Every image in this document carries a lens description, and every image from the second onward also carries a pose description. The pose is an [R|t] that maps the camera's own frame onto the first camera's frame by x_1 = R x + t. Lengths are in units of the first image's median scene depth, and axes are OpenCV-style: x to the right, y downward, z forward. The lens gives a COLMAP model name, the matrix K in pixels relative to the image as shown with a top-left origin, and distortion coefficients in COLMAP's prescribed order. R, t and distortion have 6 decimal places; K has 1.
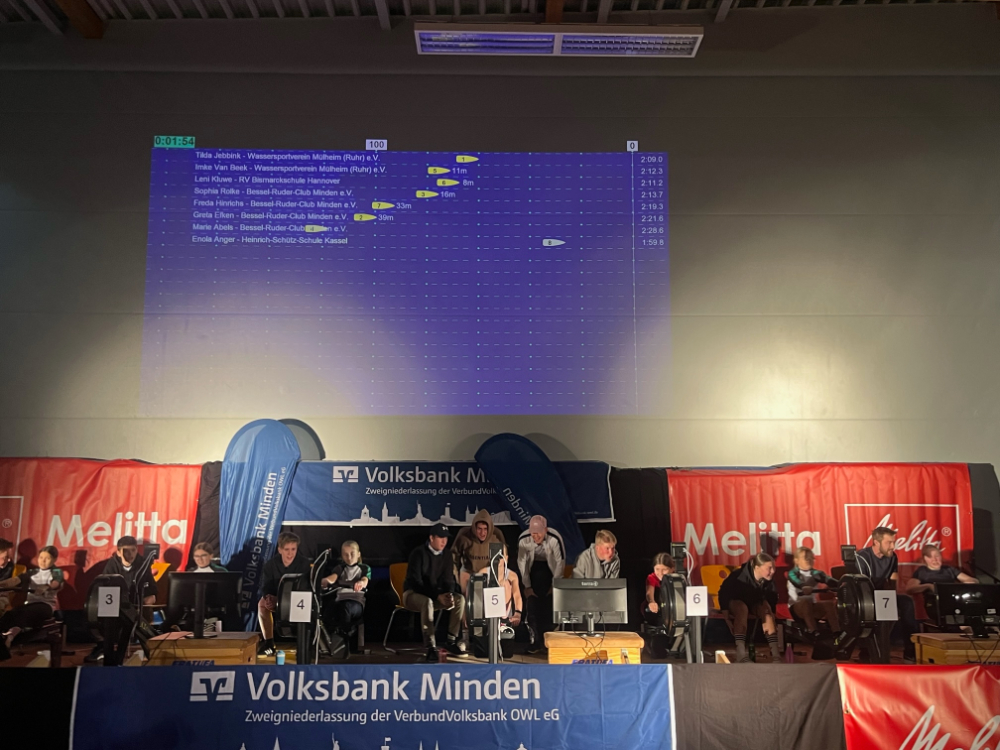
lens RADIAL K [[886.2, 0, 507.5], [0, 886.2, 369.0], [0, 0, 1]] dist [0.044842, -0.048746]
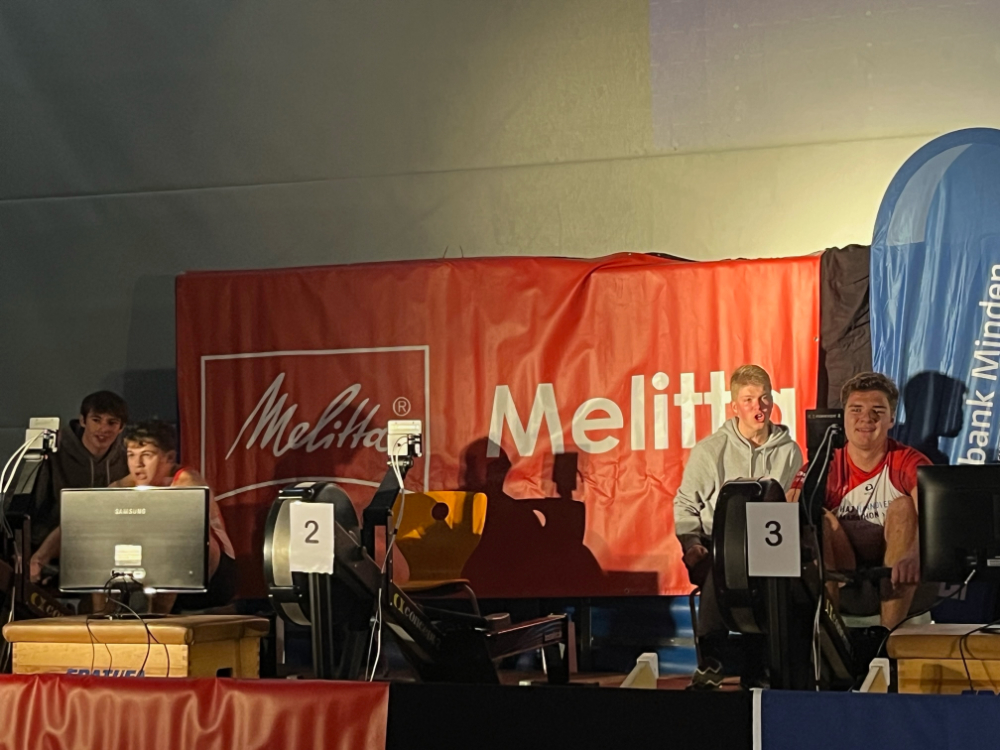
lens RADIAL K [[1980.9, 0, 510.4], [0, 1980.9, 377.6], [0, 0, 1]] dist [0.166879, 0.000000]
pose [[0.934859, -0.033959, -0.353391, -0.157527], [0.075664, 0.991603, 0.104872, 0.058188], [0.346862, -0.124780, 0.929579, 0.101492]]
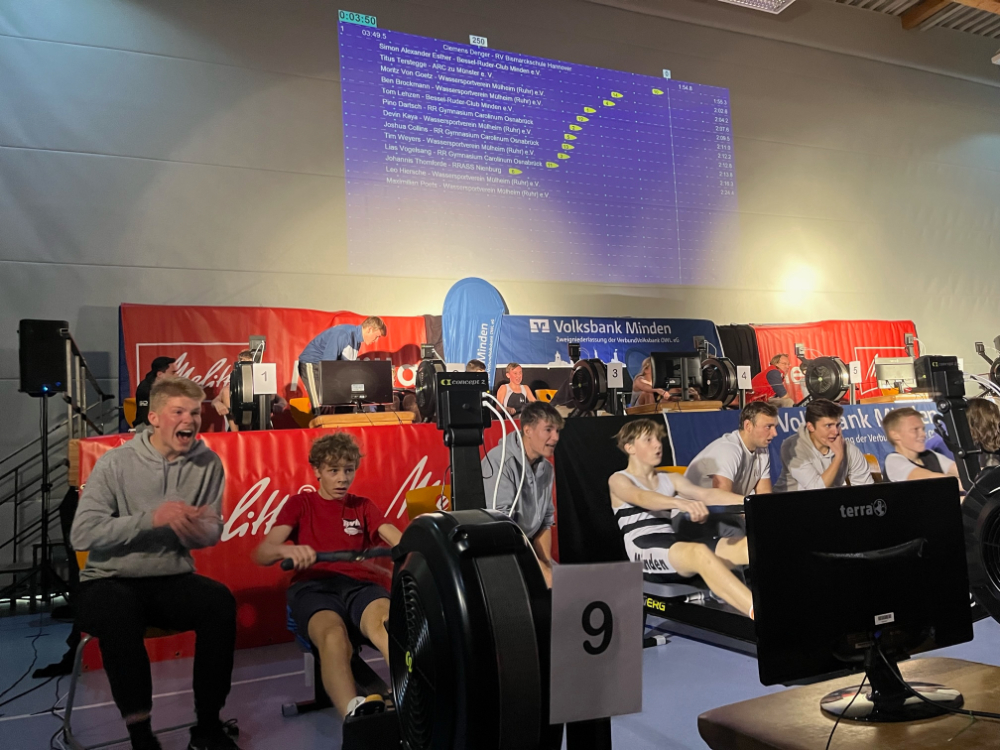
lens RADIAL K [[754.4, 0, 499.2], [0, 754.4, 368.3], [0, 0, 1]] dist [0.066832, -0.089687]
pose [[0.917832, -0.015004, 0.396686, -0.638702], [0.000618, 0.999338, 0.036368, 0.139896], [-0.396969, -0.033135, 0.917234, 0.096257]]
